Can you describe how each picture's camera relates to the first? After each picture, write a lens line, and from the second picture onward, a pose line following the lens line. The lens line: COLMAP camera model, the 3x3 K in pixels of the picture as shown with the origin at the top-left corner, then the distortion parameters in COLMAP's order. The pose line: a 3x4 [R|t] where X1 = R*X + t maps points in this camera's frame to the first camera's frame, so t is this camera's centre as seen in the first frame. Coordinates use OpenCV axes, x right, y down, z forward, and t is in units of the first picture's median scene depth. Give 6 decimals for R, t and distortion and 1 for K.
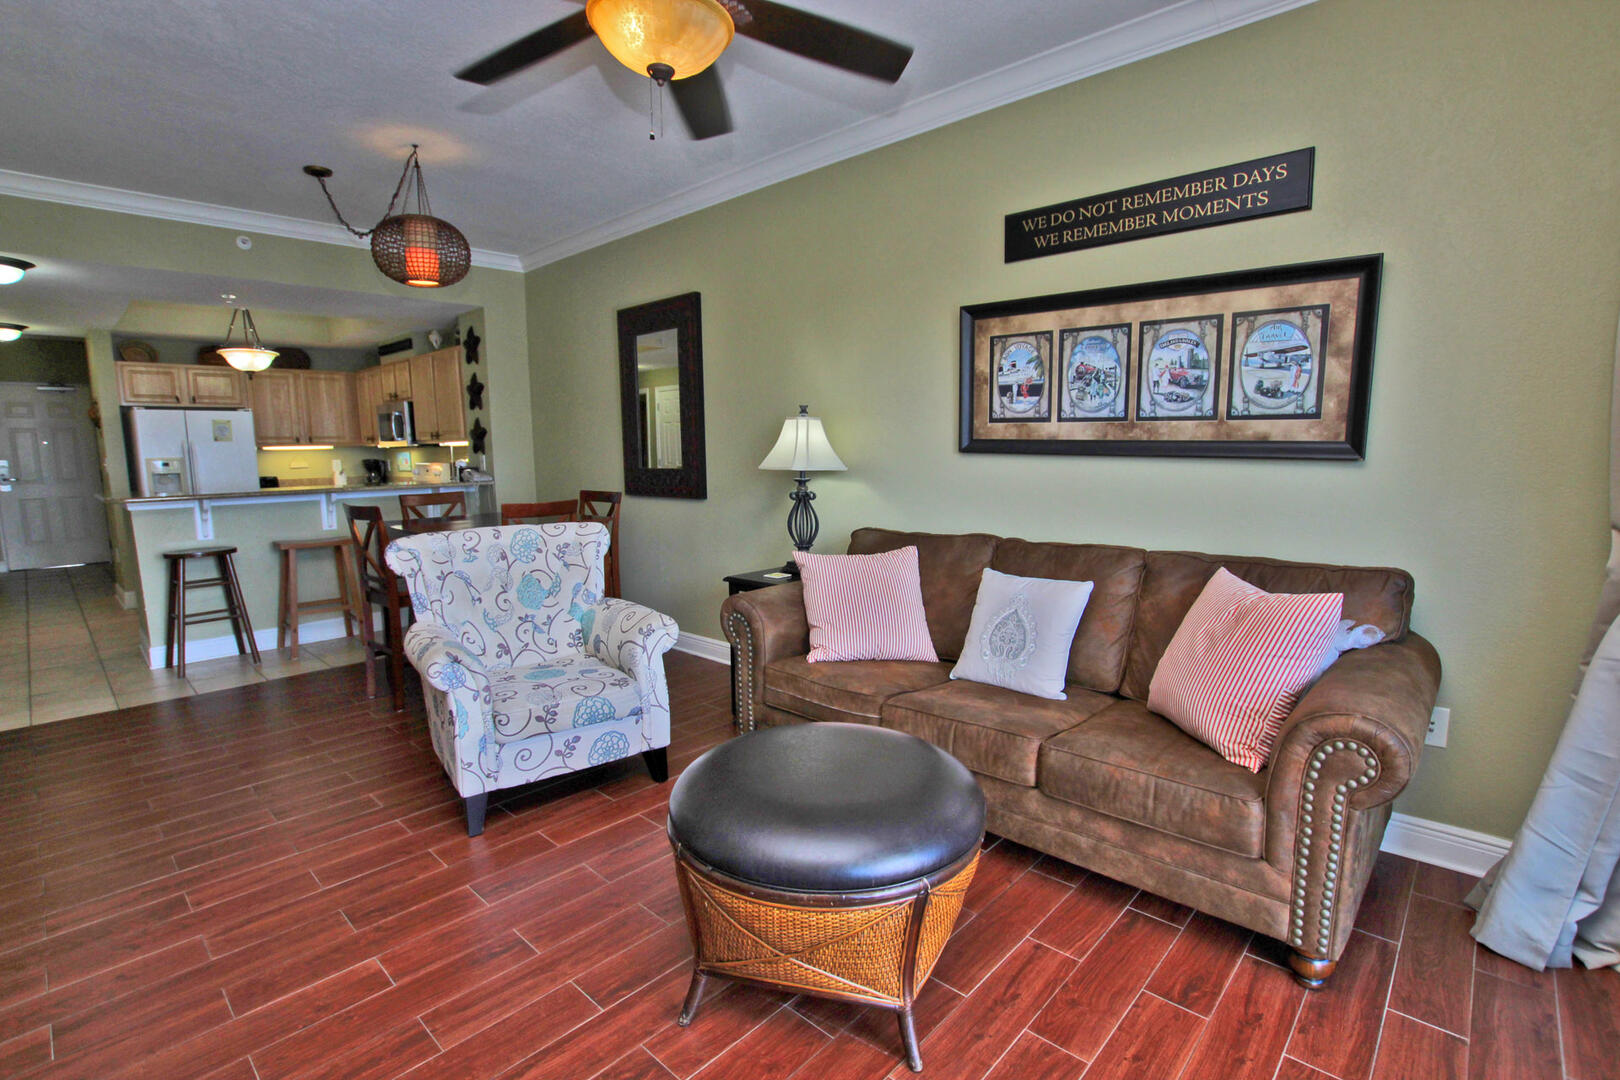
lens RADIAL K [[755.9, 0, 807.9], [0, 755.9, 545.1], [0, 0, 1]] dist [-0.030595, 0.001495]
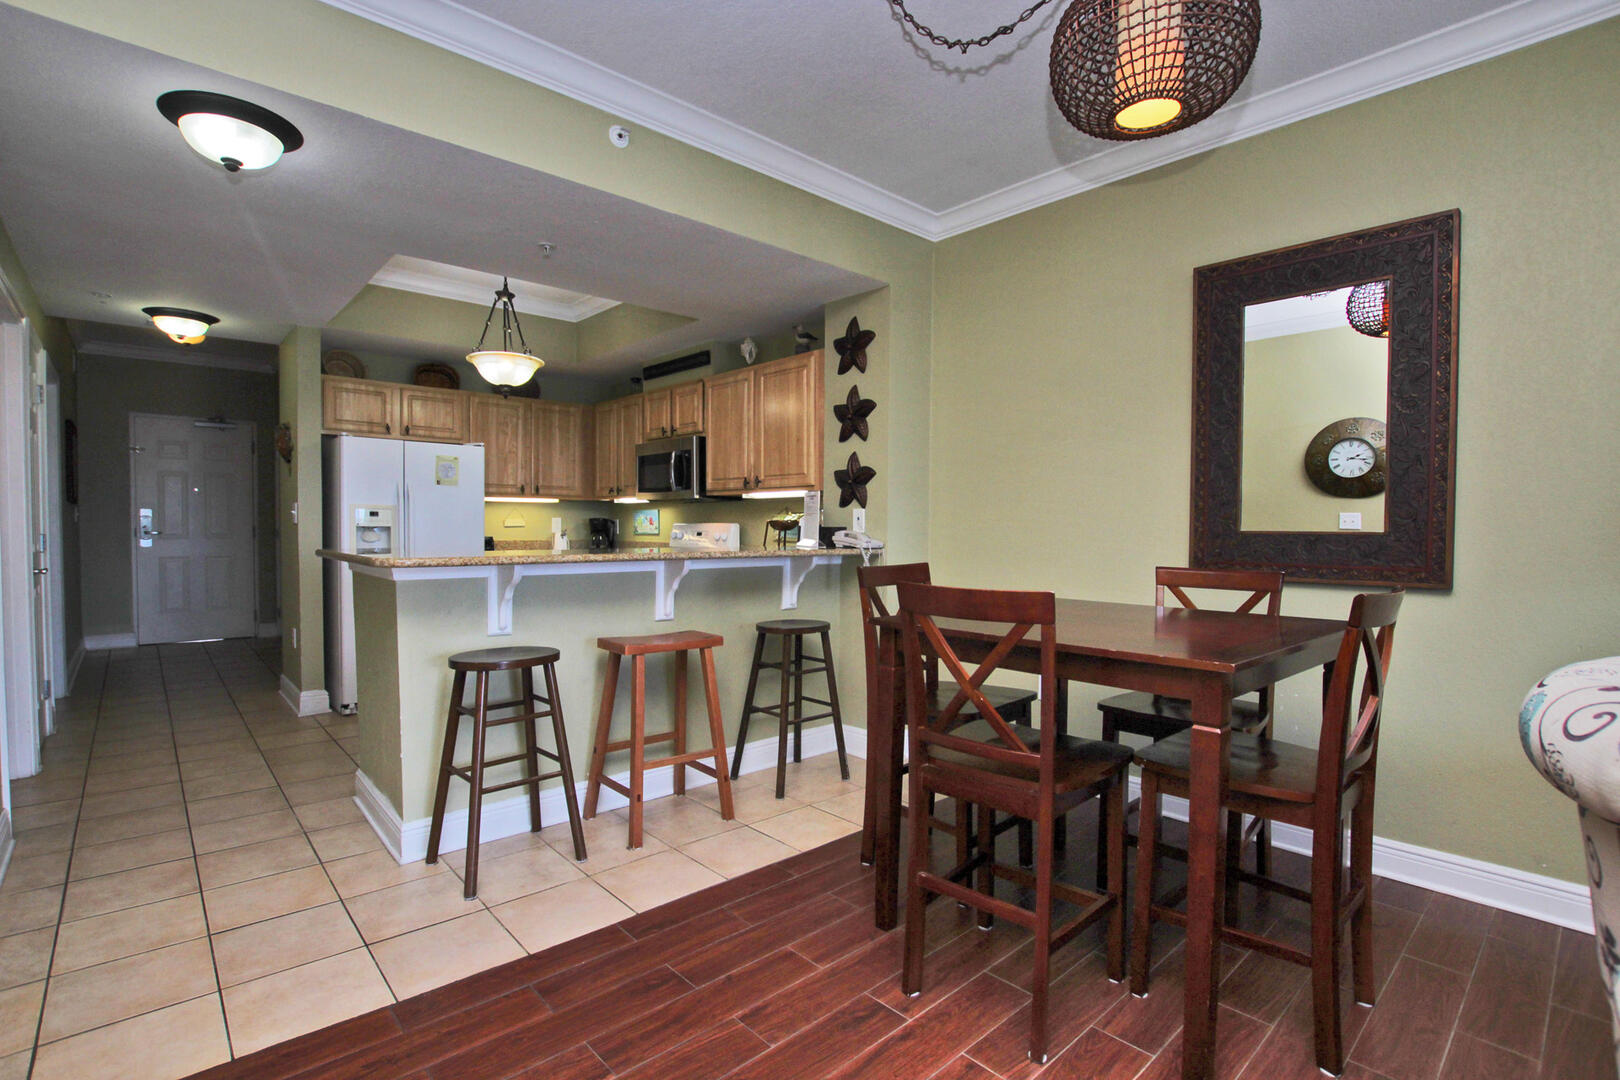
lens RADIAL K [[755.9, 0, 807.9], [0, 755.9, 545.1], [0, 0, 1]] dist [-0.030595, 0.001495]
pose [[0.996567, 0.021026, -0.080072, -0.770980], [-0.029070, 0.994496, -0.100660, -0.036851], [0.077515, 0.102643, 0.991693, 0.622612]]
